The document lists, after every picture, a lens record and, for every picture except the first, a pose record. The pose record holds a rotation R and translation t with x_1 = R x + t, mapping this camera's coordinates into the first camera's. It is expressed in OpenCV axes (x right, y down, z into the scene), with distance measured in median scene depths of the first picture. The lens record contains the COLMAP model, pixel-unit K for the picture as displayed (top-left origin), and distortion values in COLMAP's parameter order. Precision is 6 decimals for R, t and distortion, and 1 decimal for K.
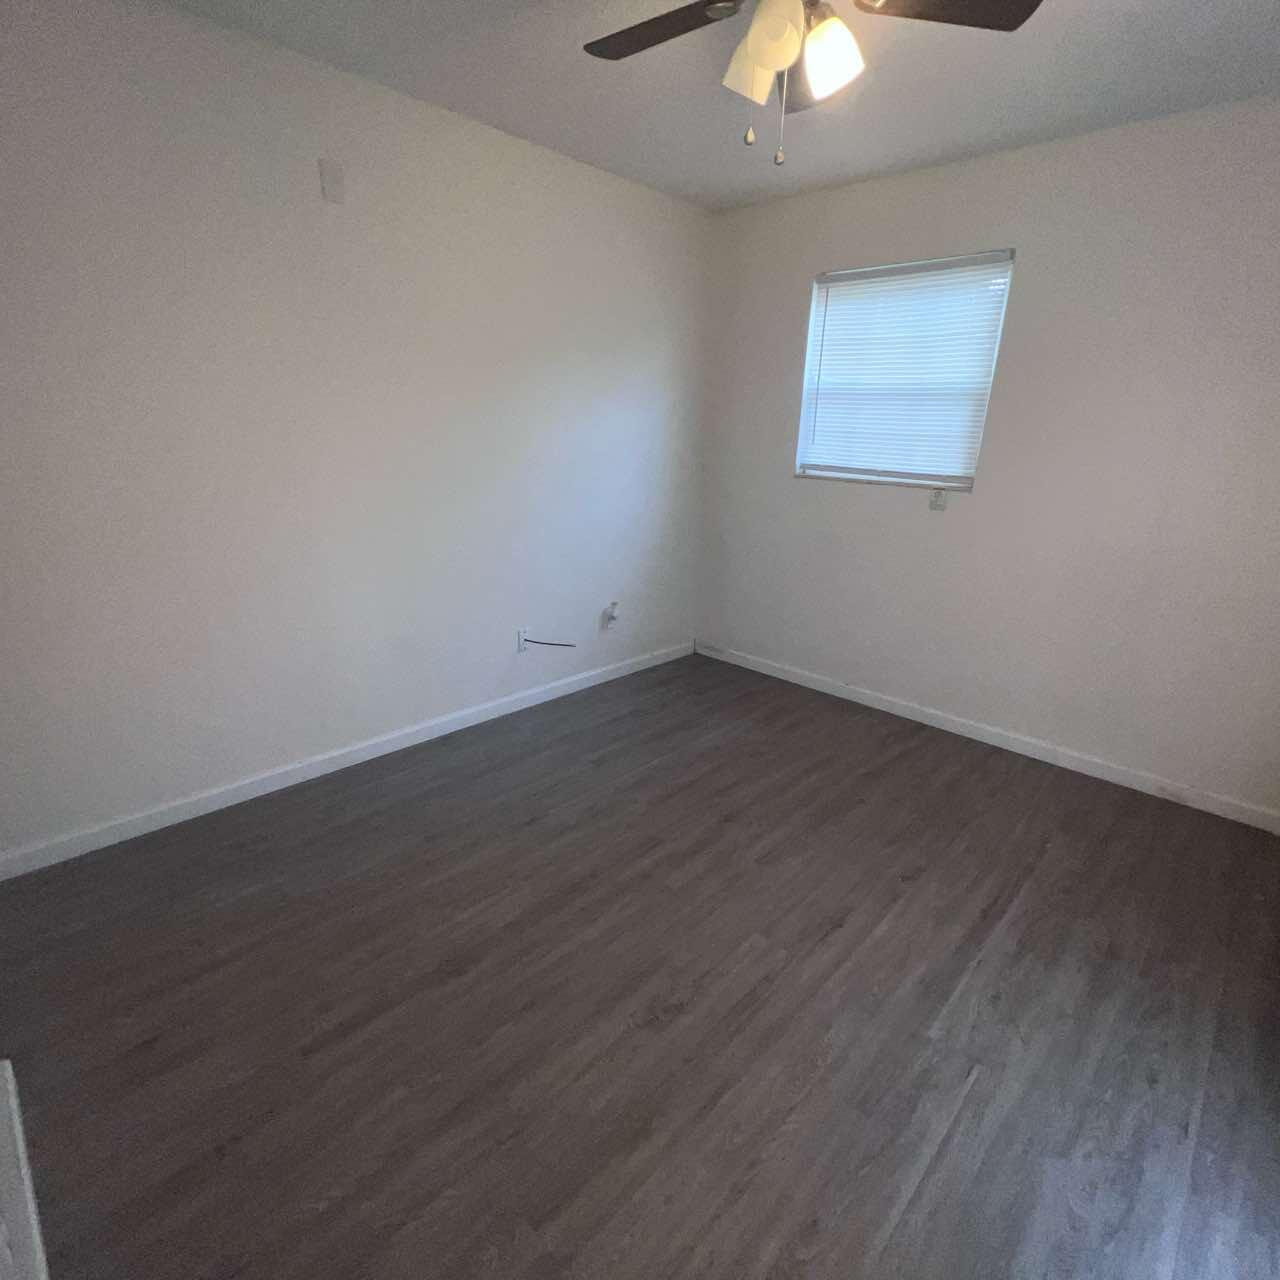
lens RADIAL K [[685.3, 0, 640.6], [0, 685.3, 640.0], [0, 0, 1]] dist [0.002056, -0.001810]
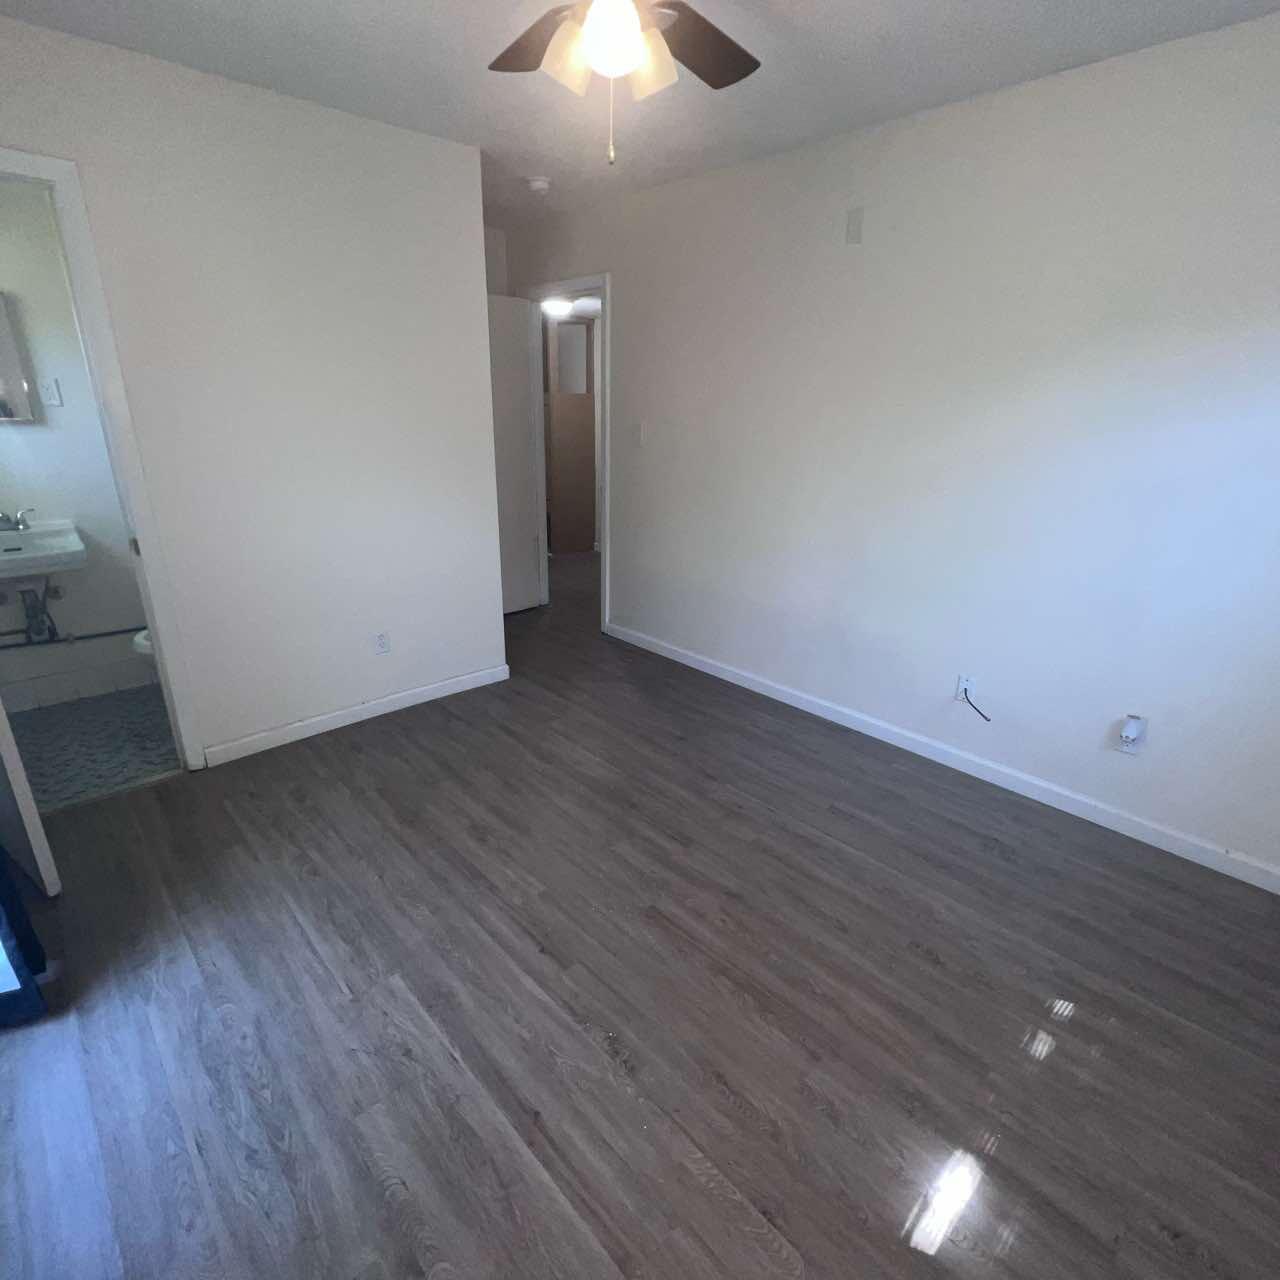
lens RADIAL K [[685.3, 0, 640.6], [0, 685.3, 640.0], [0, 0, 1]] dist [0.002056, -0.001810]
pose [[-0.059319, 0.298087, -0.952694, 1.105961], [-0.323393, 0.897166, 0.300849, -0.310334], [0.944404, 0.325941, 0.043181, 0.991782]]
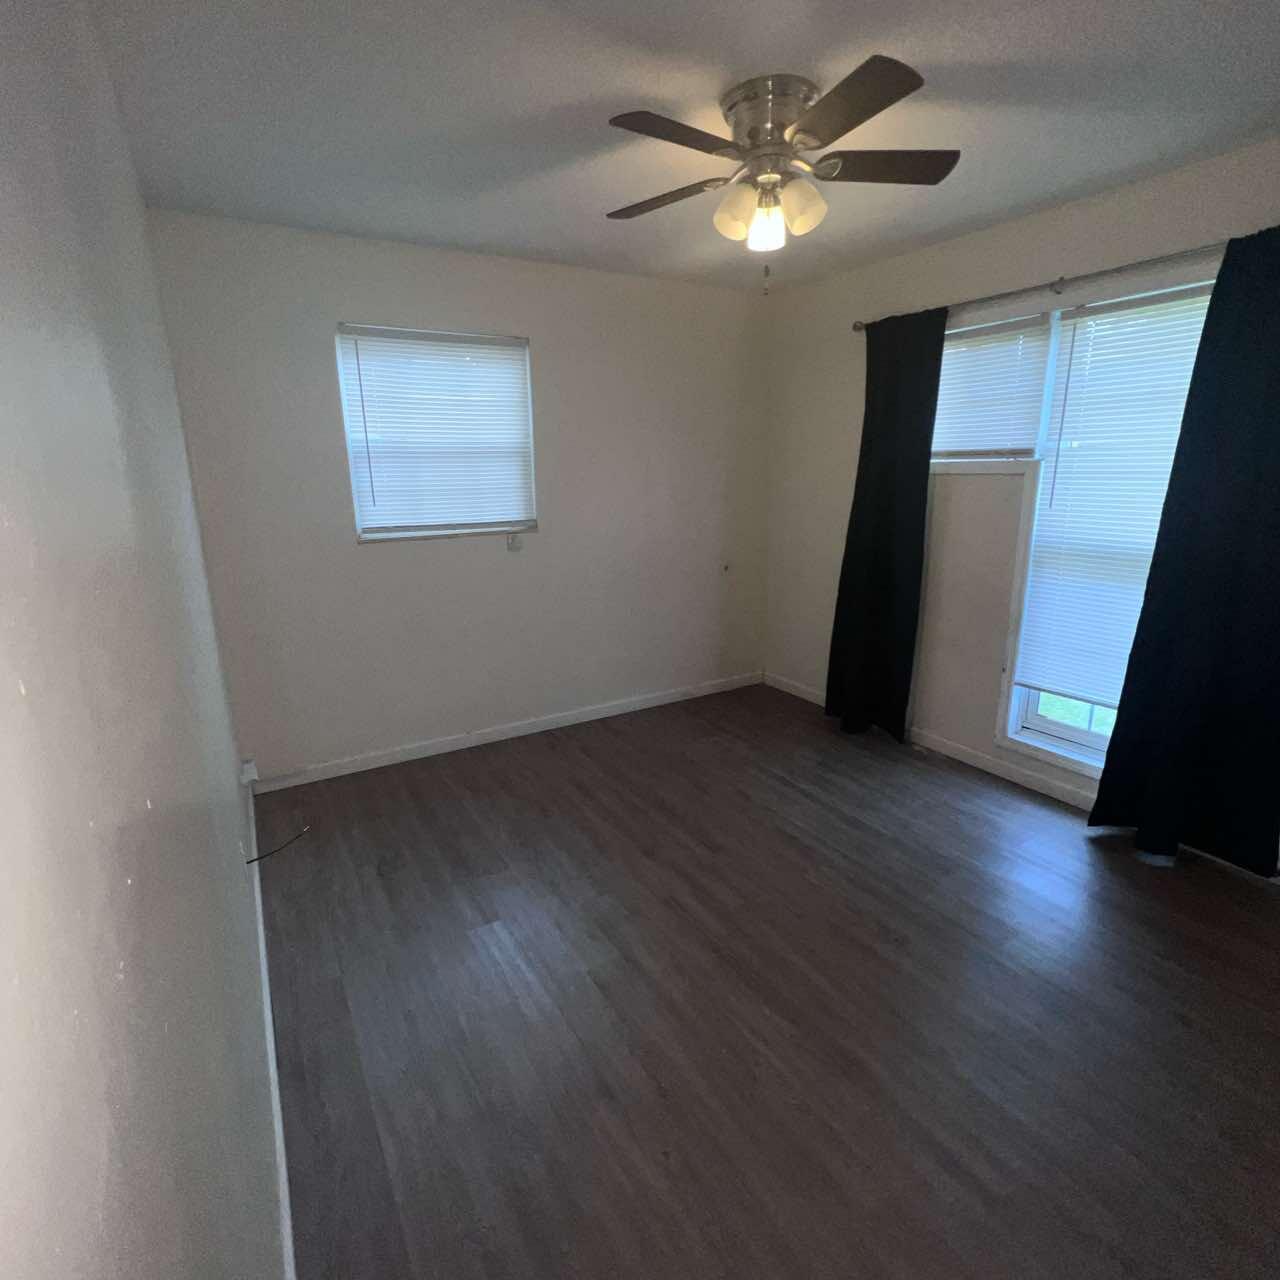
lens RADIAL K [[685.3, 0, 640.6], [0, 685.3, 640.0], [0, 0, 1]] dist [0.002056, -0.001810]
pose [[0.267004, -0.273331, 0.924121, -1.009191], [0.314567, 0.931129, 0.184517, -0.323621], [-0.910910, 0.241431, 0.334596, 0.758490]]
